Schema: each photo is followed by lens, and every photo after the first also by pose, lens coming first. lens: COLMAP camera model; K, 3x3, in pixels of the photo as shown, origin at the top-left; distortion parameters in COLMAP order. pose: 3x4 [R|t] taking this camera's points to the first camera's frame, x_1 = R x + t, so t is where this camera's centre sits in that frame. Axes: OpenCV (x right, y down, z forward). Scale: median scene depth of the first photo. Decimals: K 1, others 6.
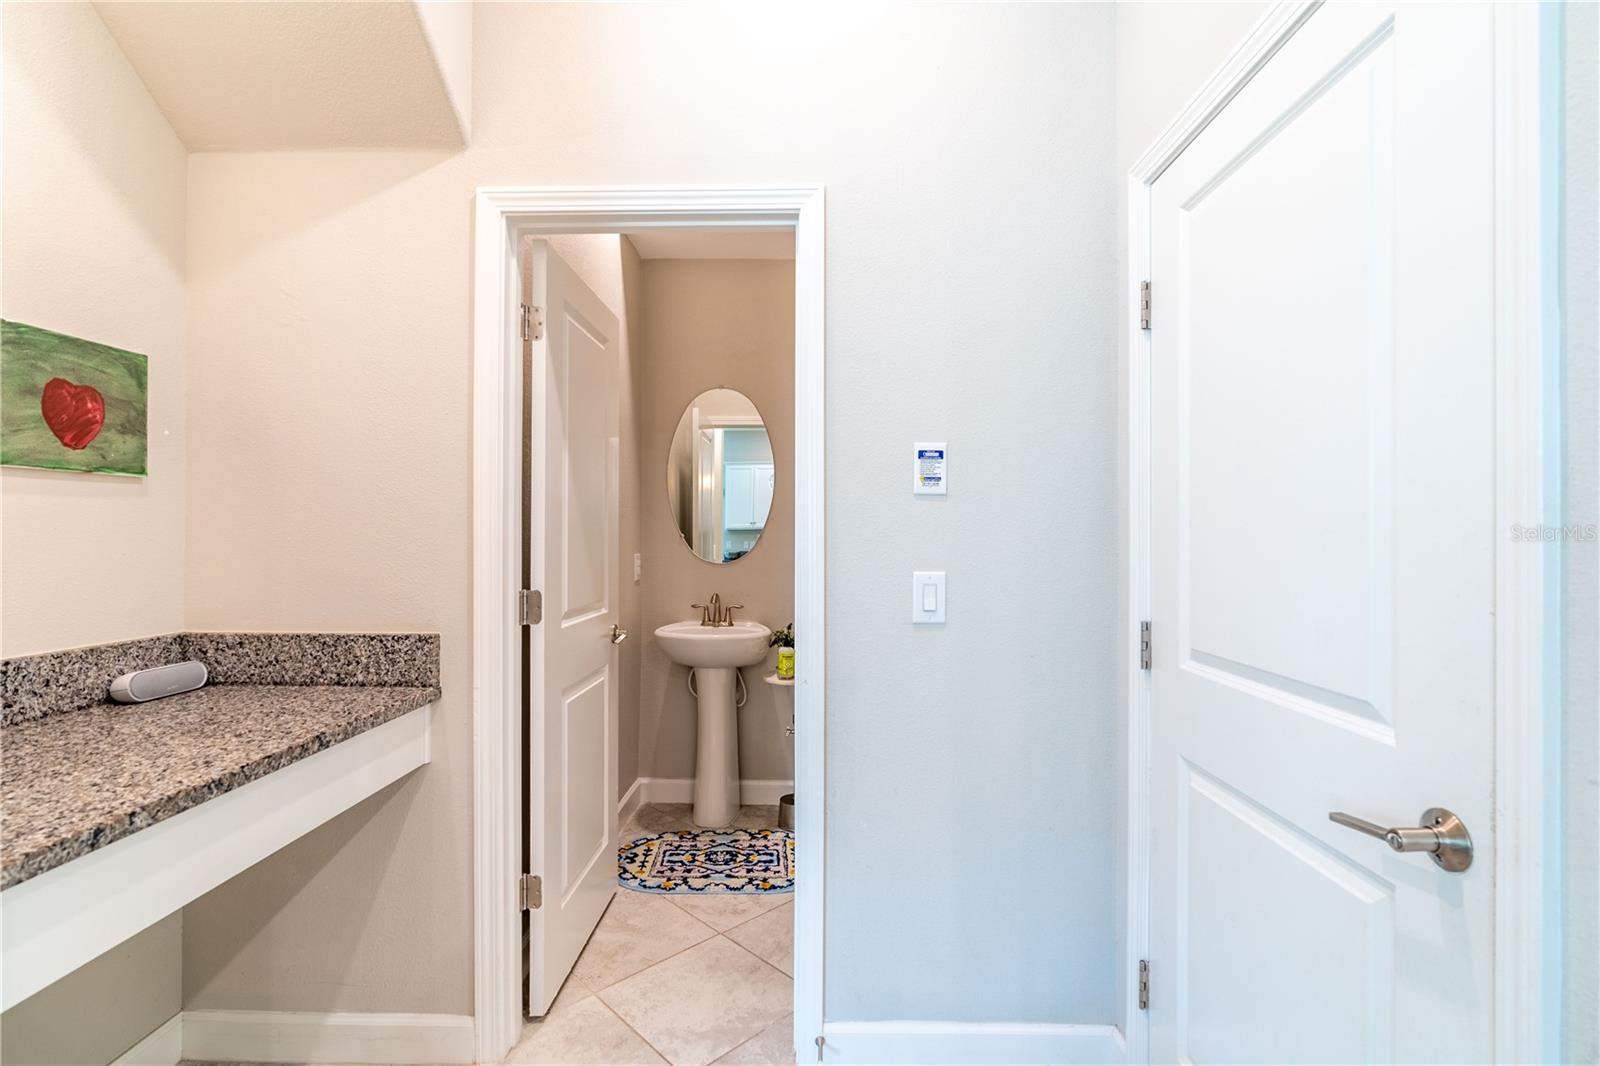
lens RADIAL K [[731.9, 0, 799.4], [0, 731.9, 529.4], [0, 0, 1]] dist [-0.002998, 0.000572]
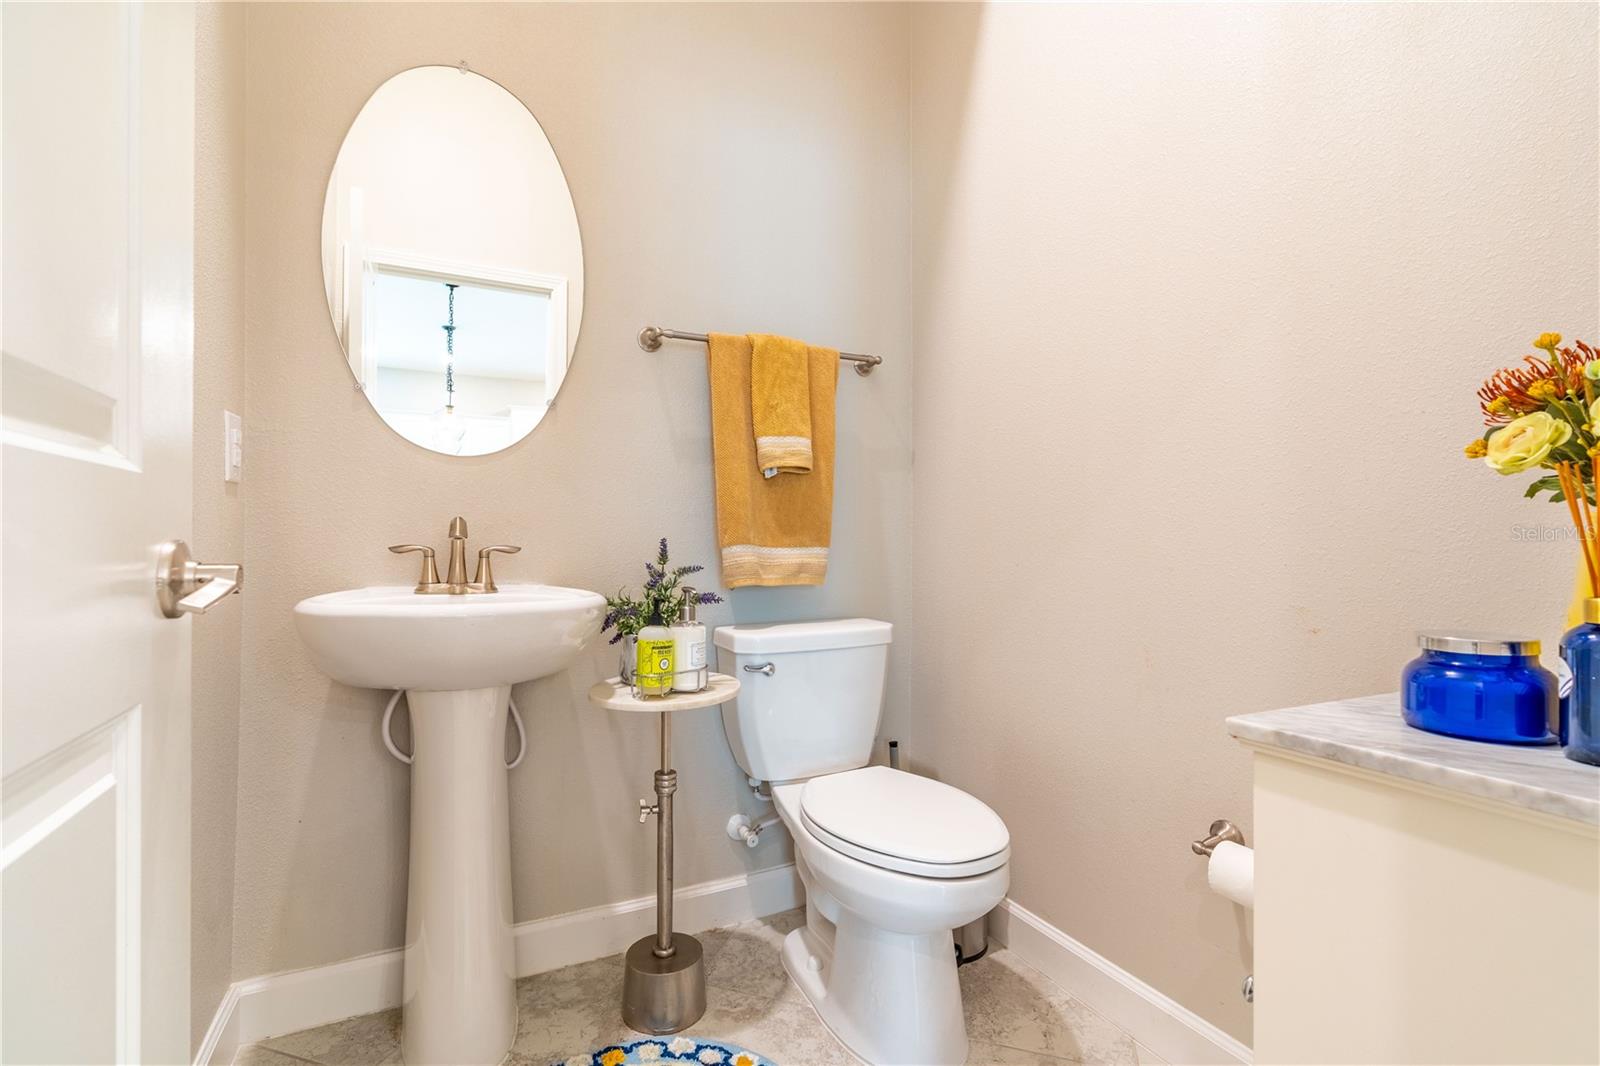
lens RADIAL K [[728.7, 0, 807.4], [0, 728.7, 535.4], [0, 0, 1]] dist [-0.002002, -0.000227]
pose [[0.878889, 0.006654, 0.476981, -0.137923], [-0.009748, 0.999944, 0.004012, 0.094208], [-0.476927, -0.008175, 0.878905, 0.518204]]
